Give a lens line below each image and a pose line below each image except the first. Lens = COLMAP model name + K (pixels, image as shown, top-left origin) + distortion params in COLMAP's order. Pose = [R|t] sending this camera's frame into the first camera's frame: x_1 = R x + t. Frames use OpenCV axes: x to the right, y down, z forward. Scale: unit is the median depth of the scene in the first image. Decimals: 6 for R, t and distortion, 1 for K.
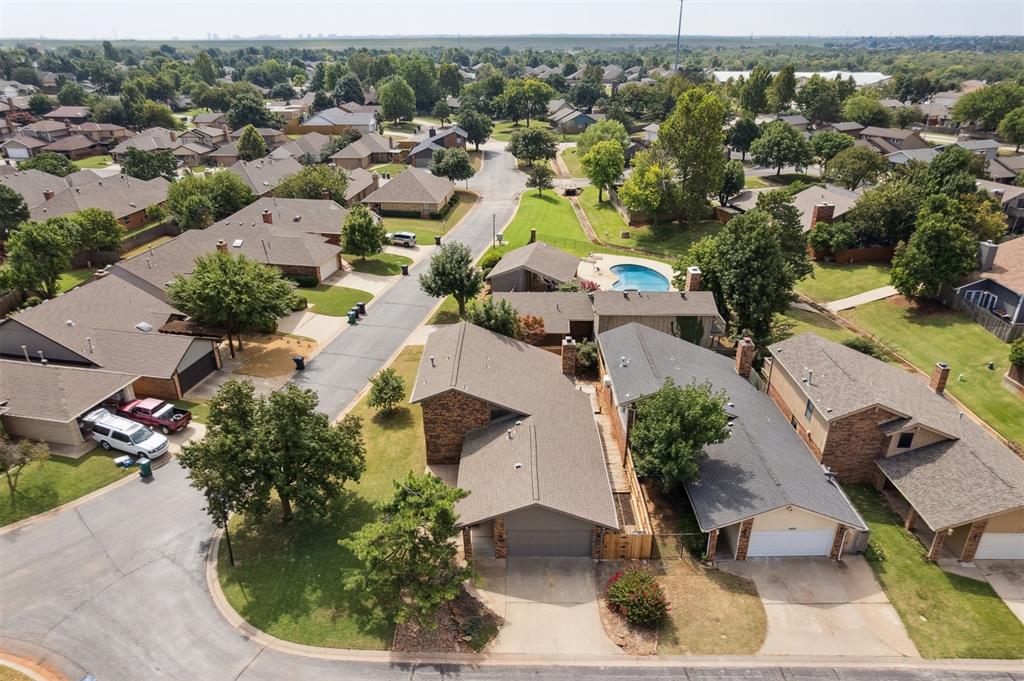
lens RADIAL K [[601.1, 0, 512.0], [0, 601.1, 340.5], [0, 0, 1]] dist [-0.074248, 0.054945]
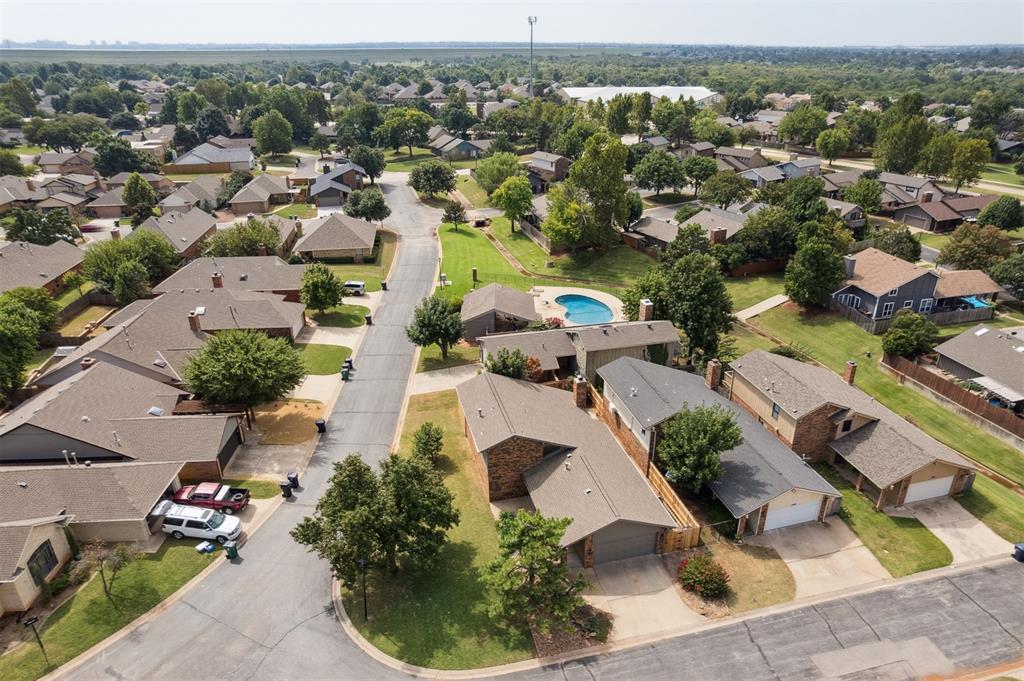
lens RADIAL K [[601.1, 0, 512.0], [0, 601.1, 340.5], [0, 0, 1]] dist [-0.074248, 0.054945]
pose [[0.969787, -0.107696, 0.218896, -0.229489], [0.111034, 0.993812, -0.002969, -0.069068], [-0.217222, 0.027184, 0.975744, -0.107889]]
